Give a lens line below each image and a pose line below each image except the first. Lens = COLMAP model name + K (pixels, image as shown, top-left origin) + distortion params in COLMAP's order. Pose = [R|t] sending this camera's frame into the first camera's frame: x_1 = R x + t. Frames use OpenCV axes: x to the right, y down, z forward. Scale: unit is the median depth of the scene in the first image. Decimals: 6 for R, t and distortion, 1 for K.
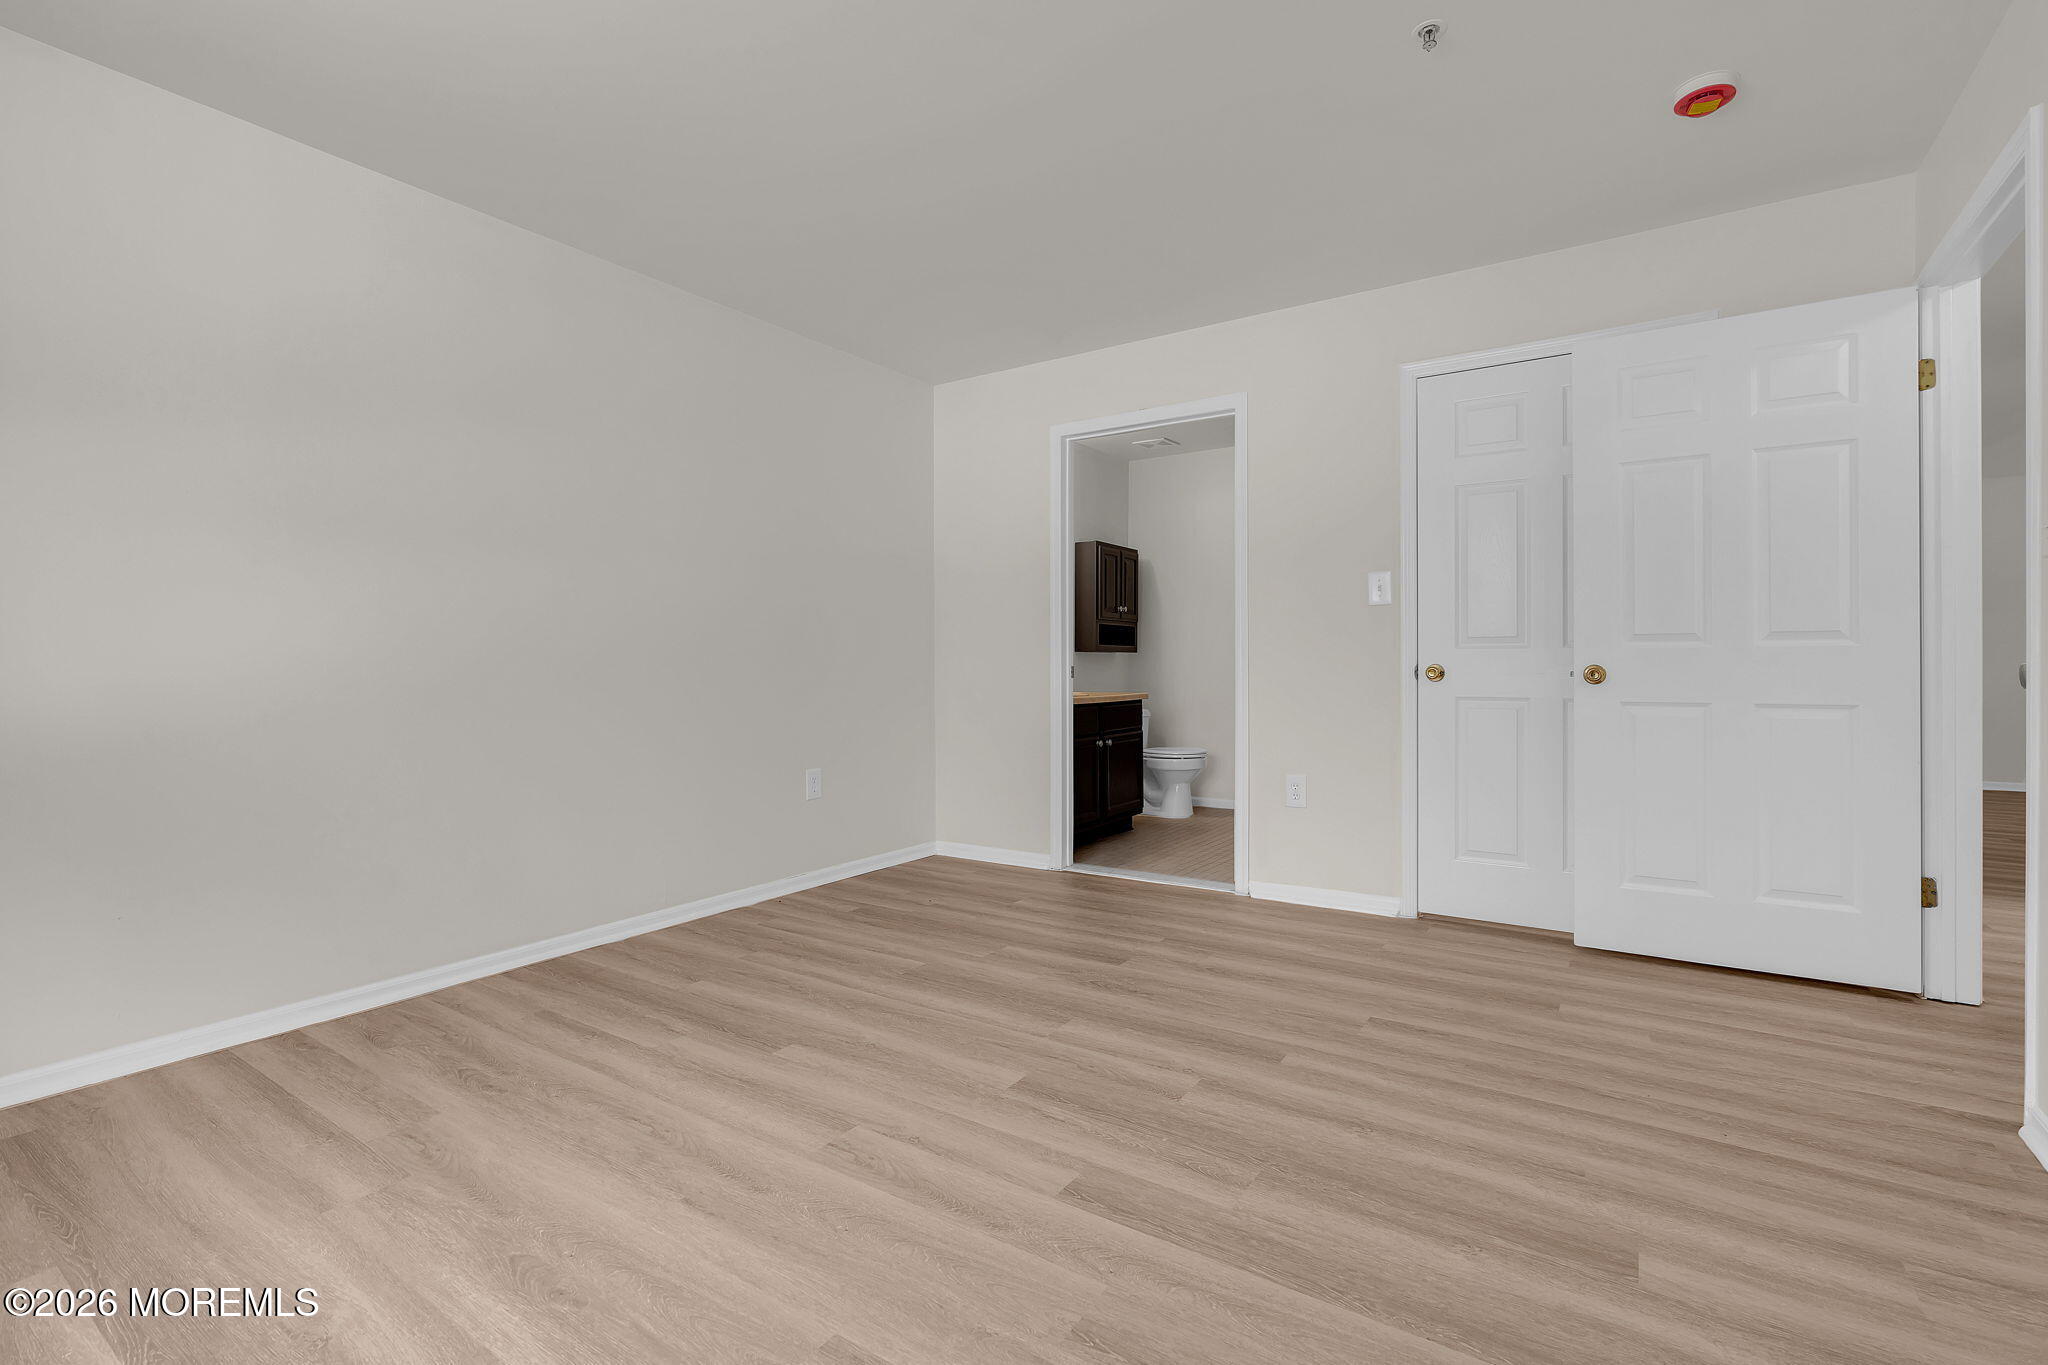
lens RADIAL K [[926.1, 0, 1019.0], [0, 926.1, 655.6], [0, 0, 1]] dist [0.000134, 0.000520]
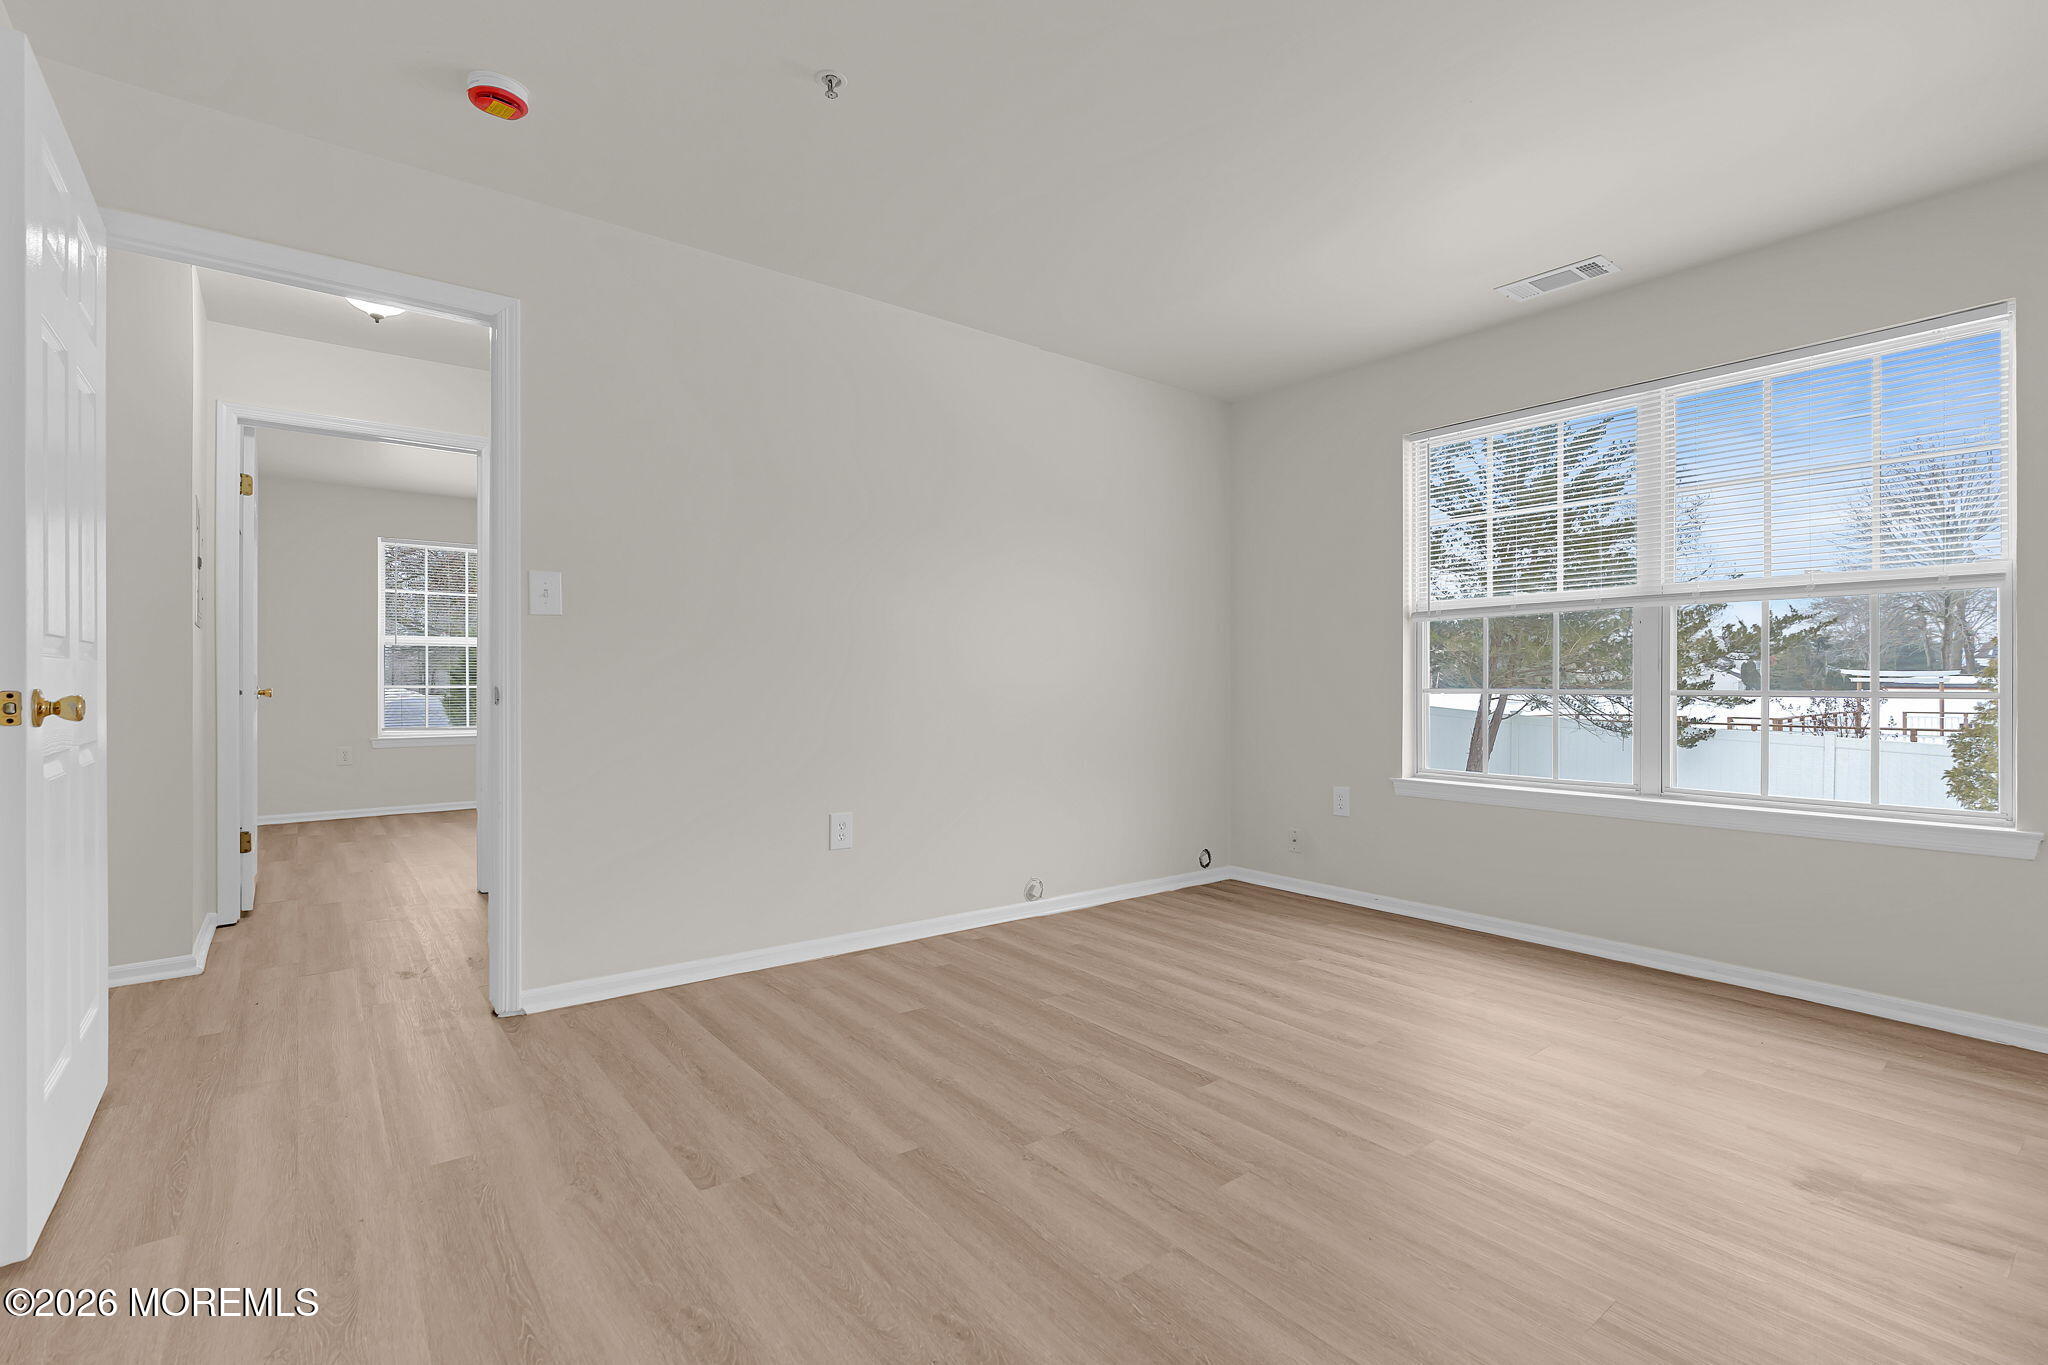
lens RADIAL K [[924.6, 0, 1024.0], [0, 924.6, 682.5], [0, 0, 1]] dist [0.003677, 0.000657]
pose [[-0.952399, -0.002795, 0.304841, -0.076303], [-0.007326, 0.999879, -0.013719, 0.015124], [-0.304766, -0.015299, -0.952305, 1.834127]]
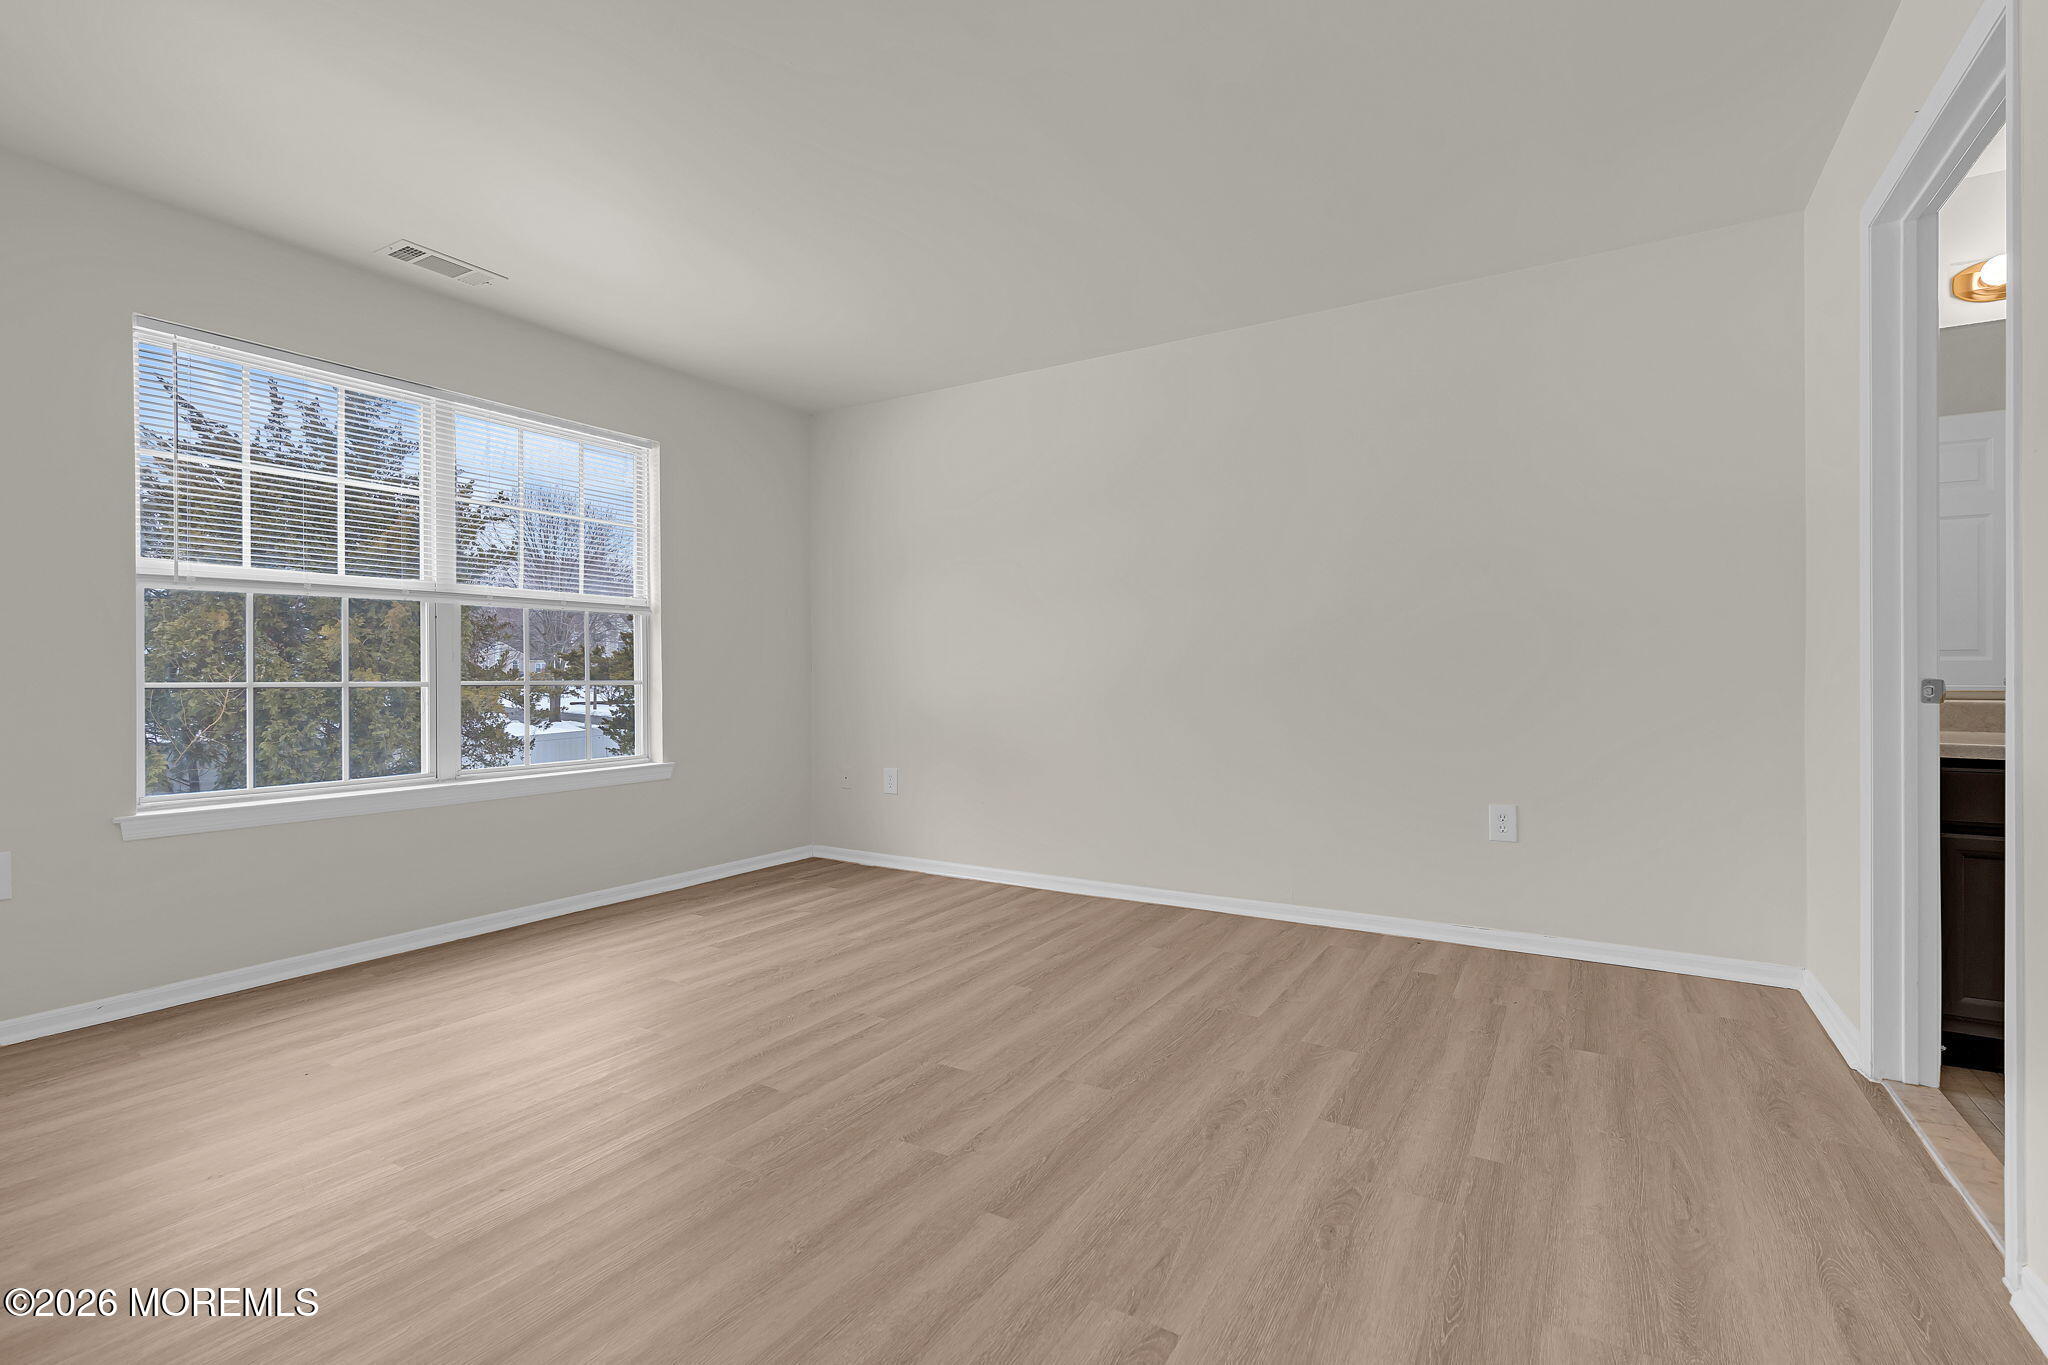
lens RADIAL K [[910.0, 0, 1035.4], [0, 910.0, 677.4], [0, 0, 1]] dist [-0.001226, -0.000106]
pose [[0.048139, -0.000494, -0.998841, 1.038179], [0.014616, 0.999893, 0.000210, 0.006621], [0.998734, -0.014609, 0.048141, 1.027058]]
